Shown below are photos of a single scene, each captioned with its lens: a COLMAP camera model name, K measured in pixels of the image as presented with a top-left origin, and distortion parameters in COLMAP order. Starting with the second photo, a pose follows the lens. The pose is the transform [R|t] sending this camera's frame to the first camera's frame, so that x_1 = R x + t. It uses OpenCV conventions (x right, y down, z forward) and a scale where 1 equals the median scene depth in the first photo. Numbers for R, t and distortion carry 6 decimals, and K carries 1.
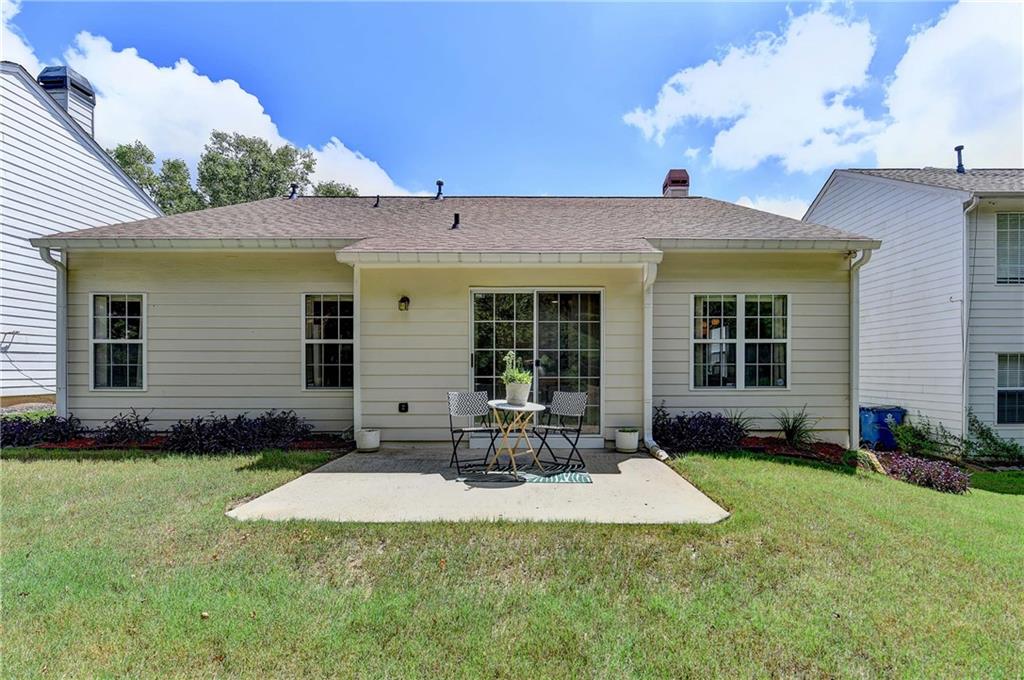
lens RADIAL K [[475.3, 0, 540.5], [0, 475.3, 372.6], [0, 0, 1]] dist [-0.002615, 0.000351]
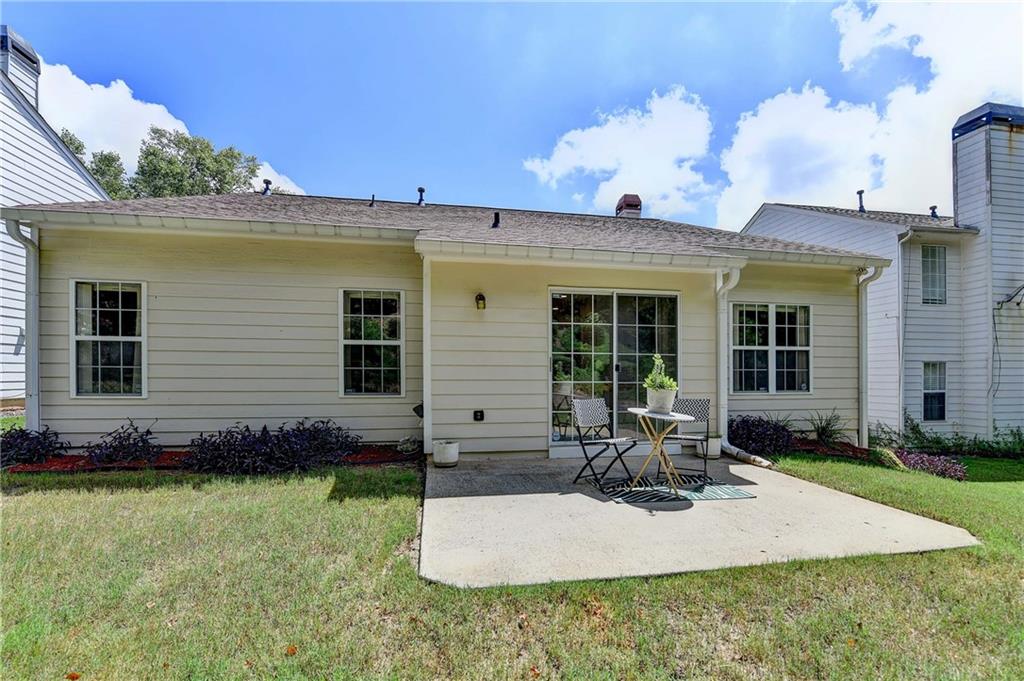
lens RADIAL K [[418.4, 0, 513.2], [0, 418.4, 376.5], [0, 0, 1]] dist [-0.008199, -0.000784]
pose [[0.987949, 0.002706, 0.154753, -0.298784], [-0.002808, 0.999996, 0.000439, -0.001638], [-0.154751, -0.000868, 0.987953, 0.169189]]
